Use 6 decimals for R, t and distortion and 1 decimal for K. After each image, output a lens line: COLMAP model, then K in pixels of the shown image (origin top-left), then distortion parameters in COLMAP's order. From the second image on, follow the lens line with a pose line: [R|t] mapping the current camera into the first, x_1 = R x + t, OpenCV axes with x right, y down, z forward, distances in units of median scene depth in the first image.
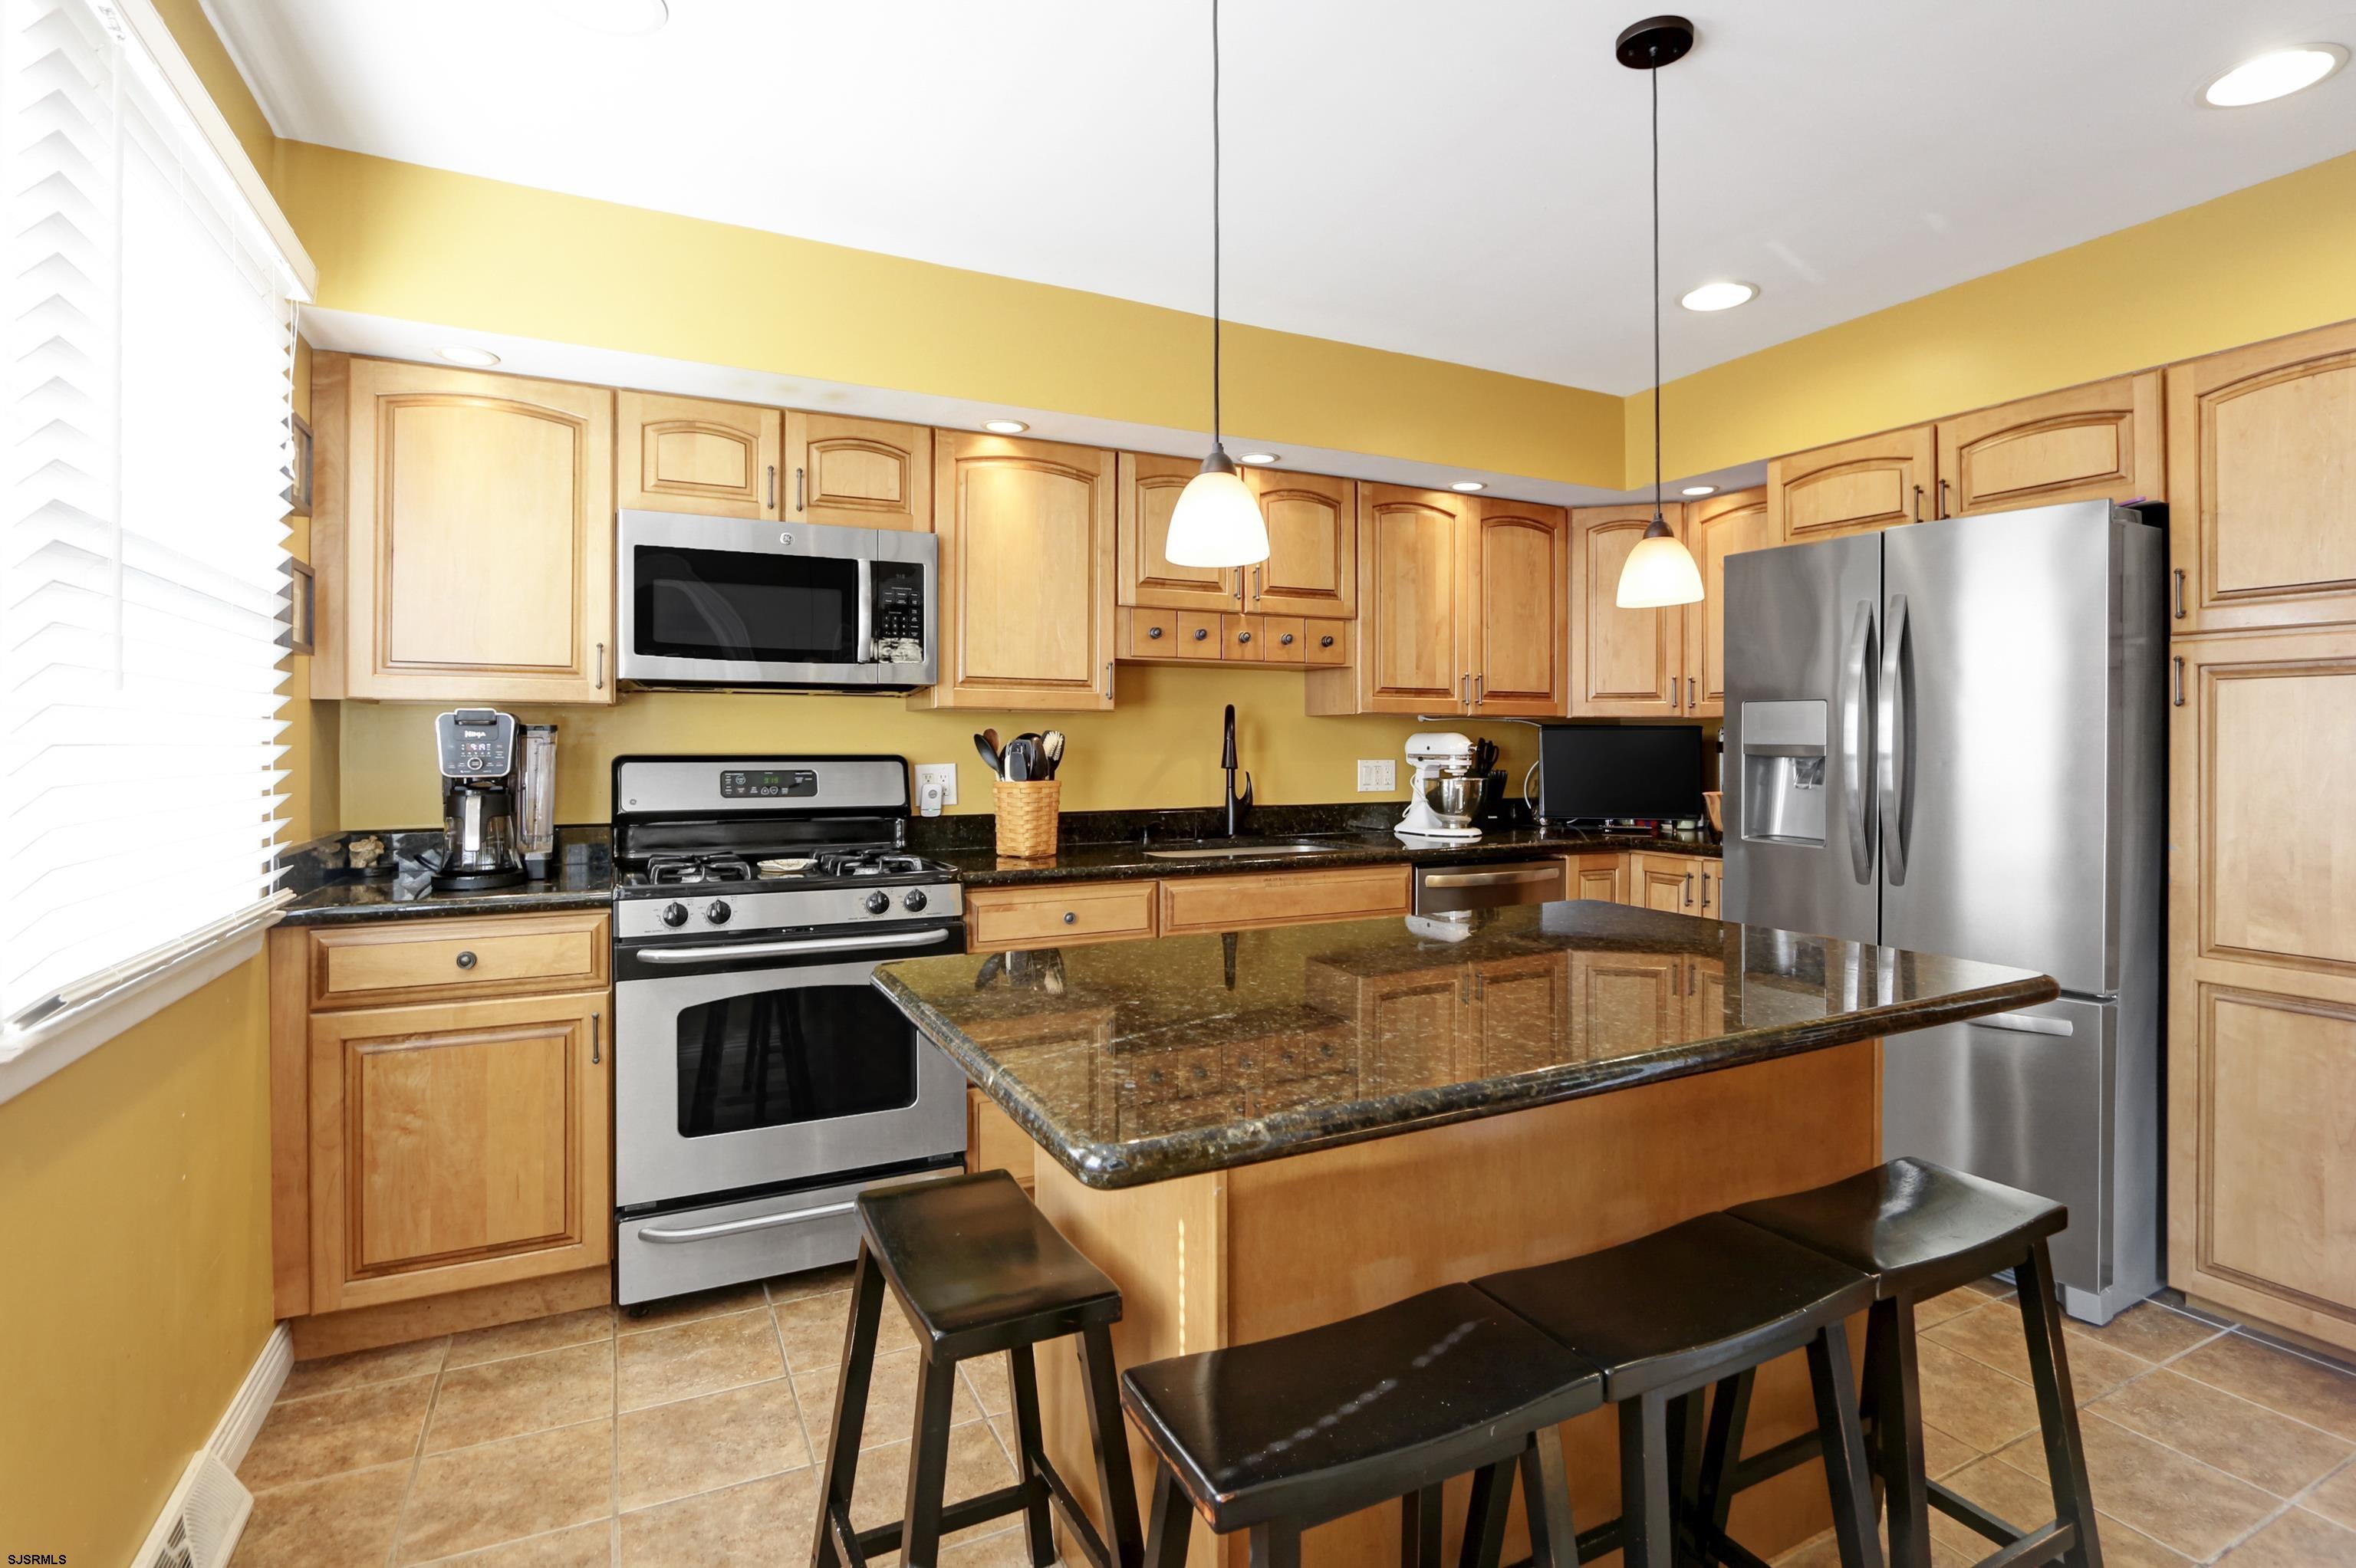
lens RADIAL K [[1166.4, 0, 1179.6], [0, 1166.4, 738.1], [0, 0, 1]] dist [-0.009160, -0.001633]
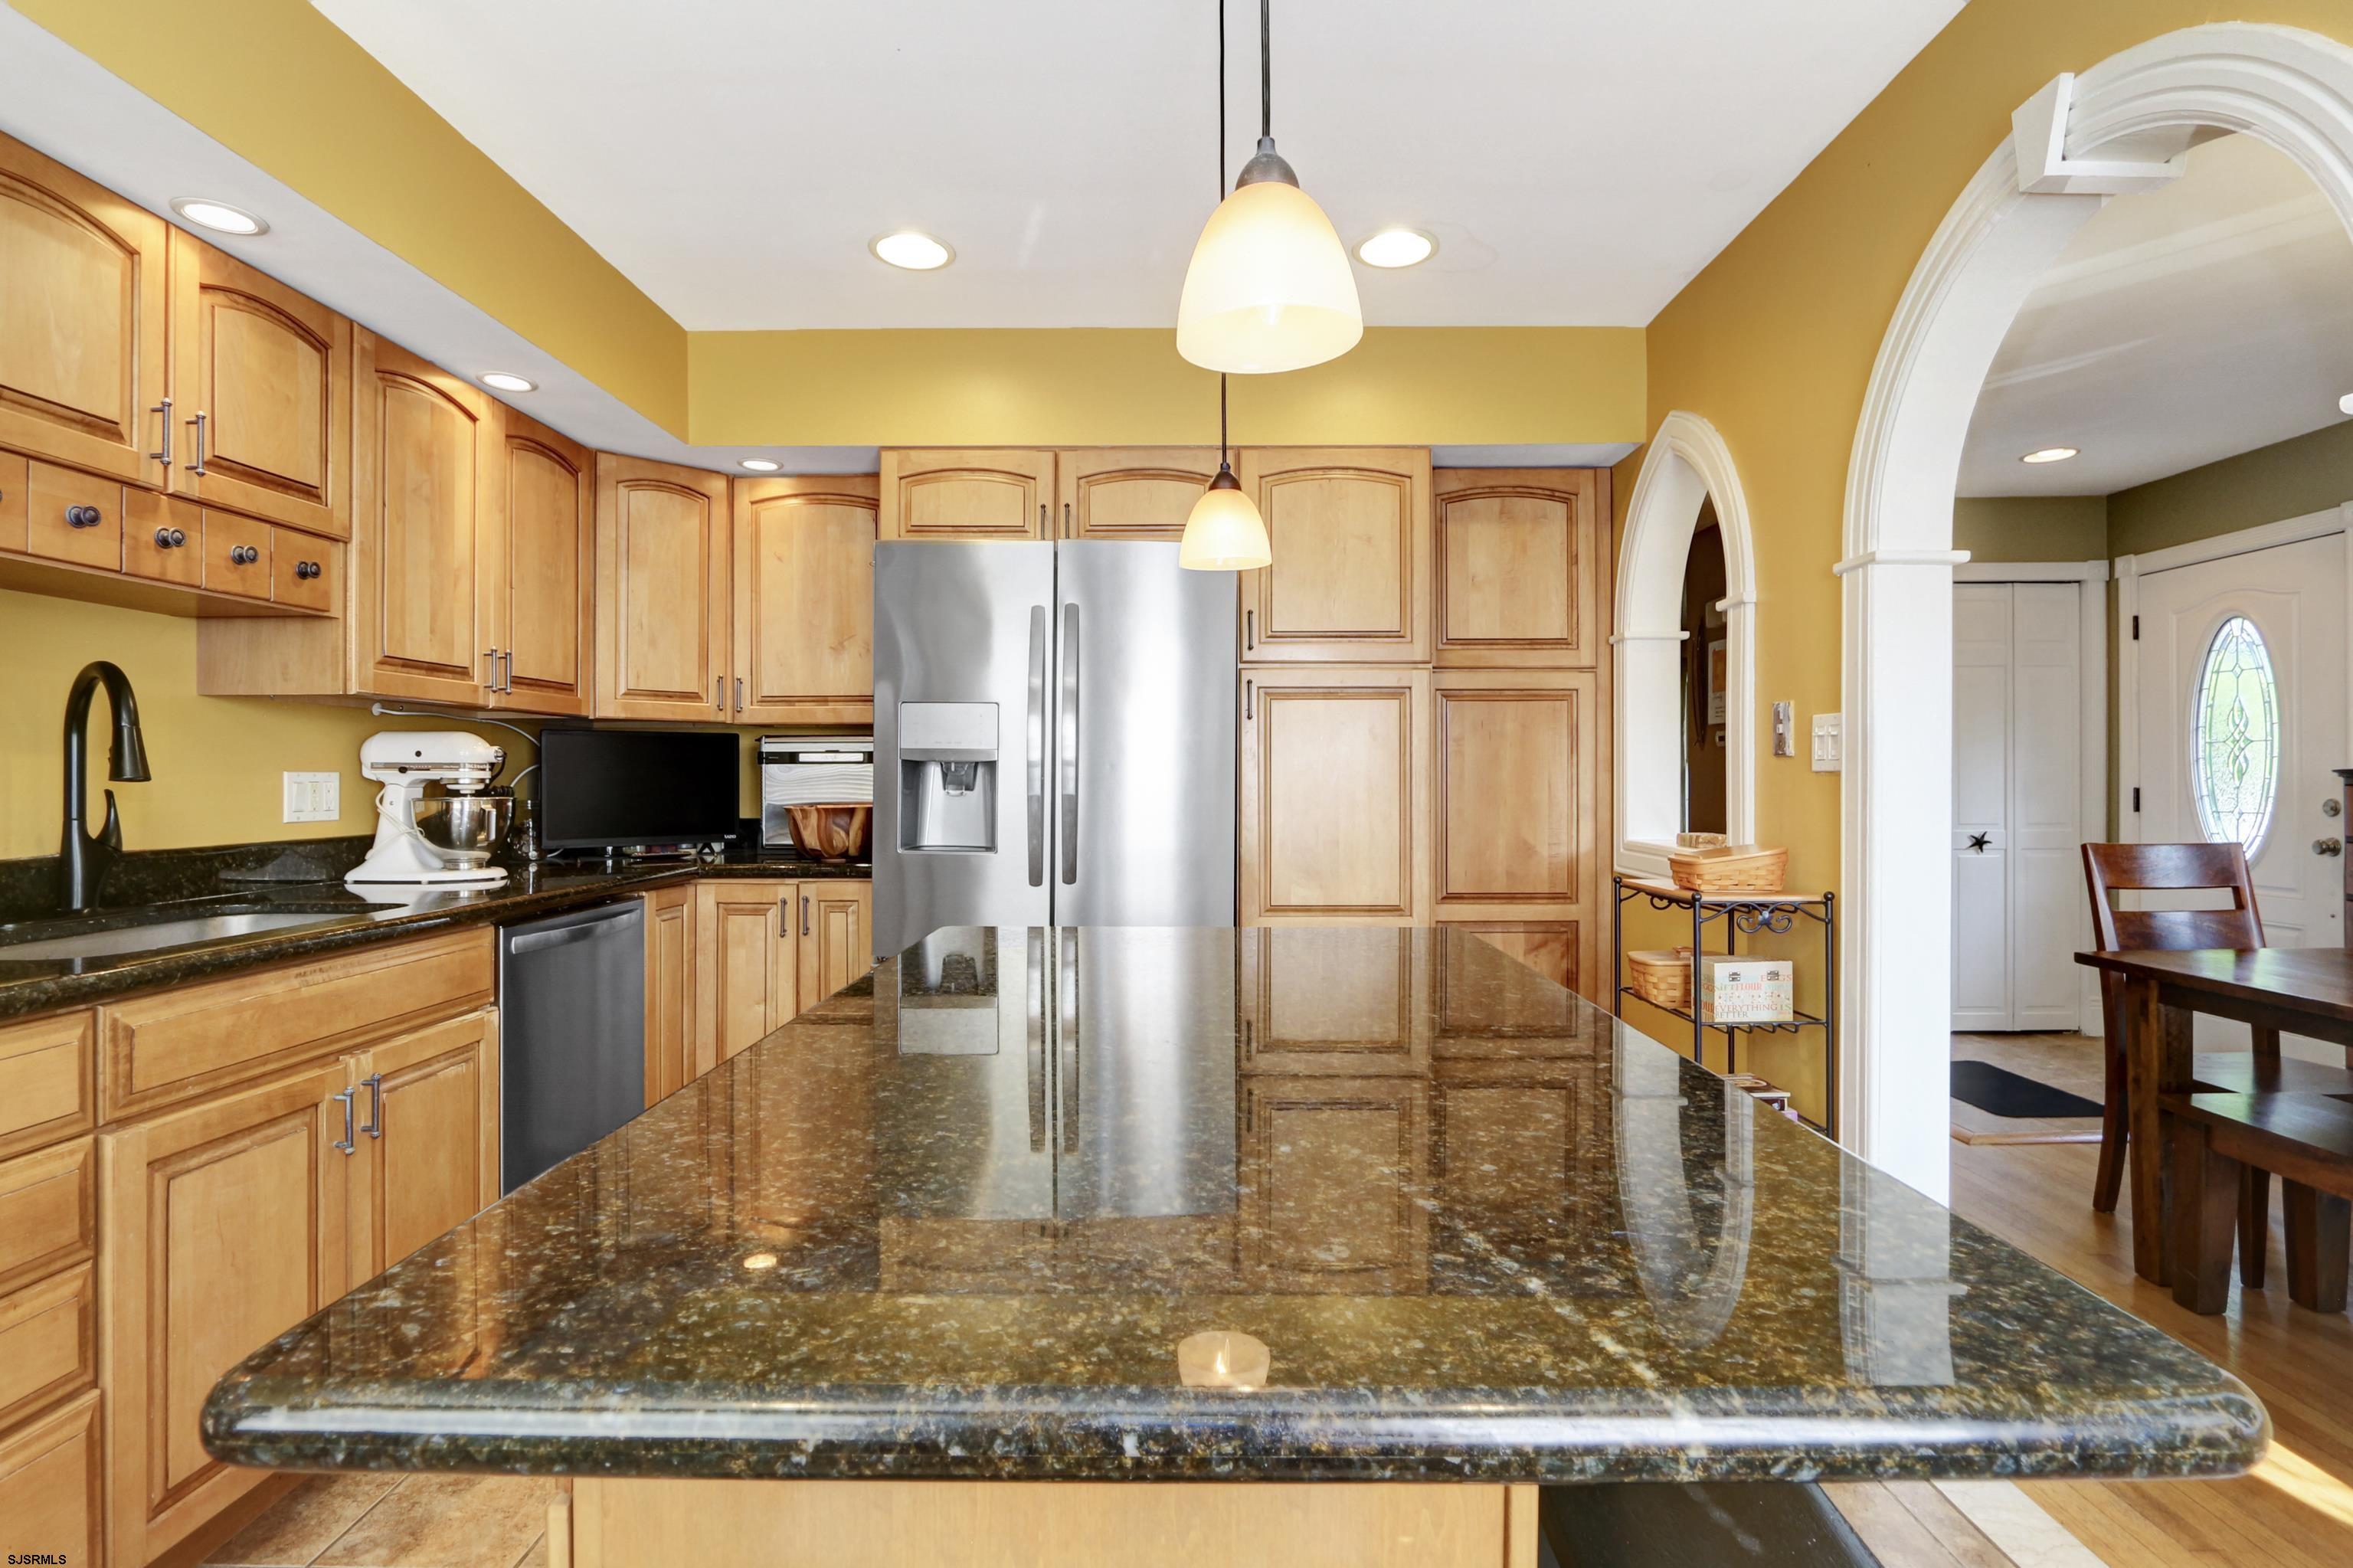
lens RADIAL K [[1165.1, 0, 1189.2], [0, 1165.1, 771.9], [0, 0, 1]] dist [-0.009160, -0.001633]
pose [[0.456698, 0.002393, 0.889618, -0.215553], [-0.001797, 0.999997, -0.001768, 0.023333], [-0.889620, -0.000791, 0.456701, 0.353441]]
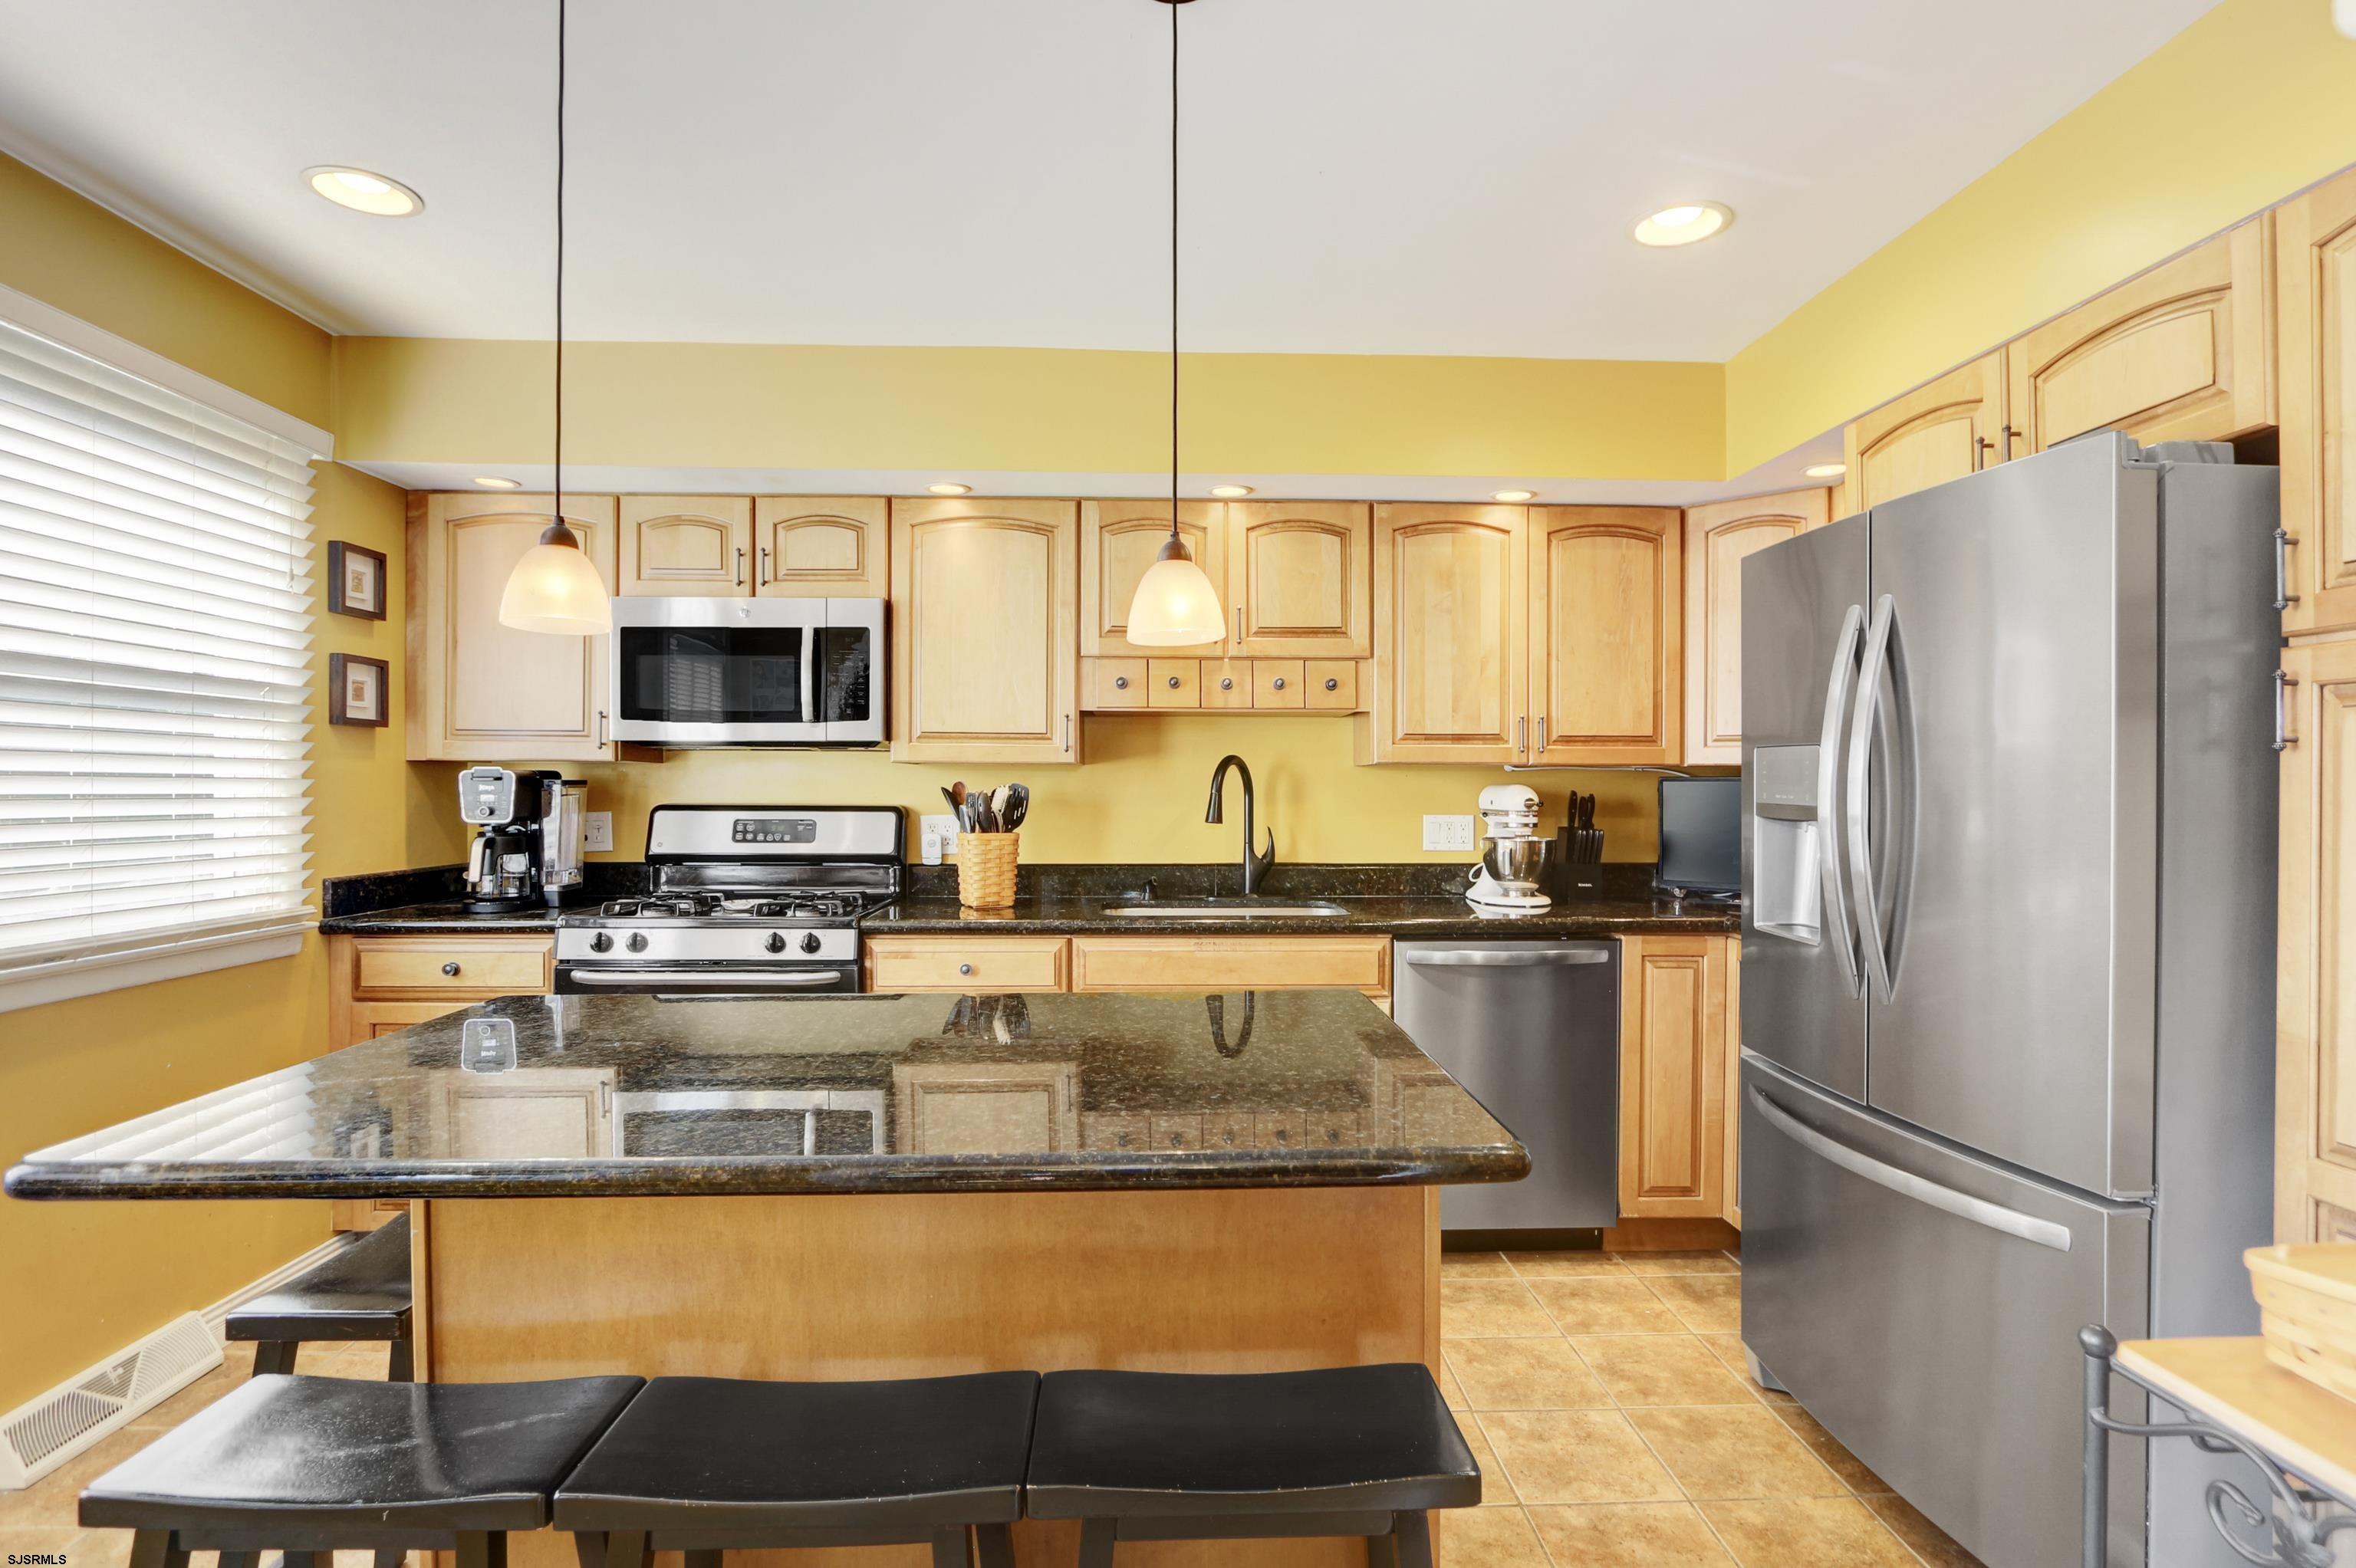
lens RADIAL K [[1166.4, 0, 1158.6], [0, 1166.4, 789.1], [0, 0, 1]] dist [-0.009160, -0.001633]
pose [[0.905545, 0.003269, -0.424237, 0.425934], [-0.000927, 0.999983, 0.005727, -0.007376], [0.424249, -0.004793, 0.905533, 0.134624]]
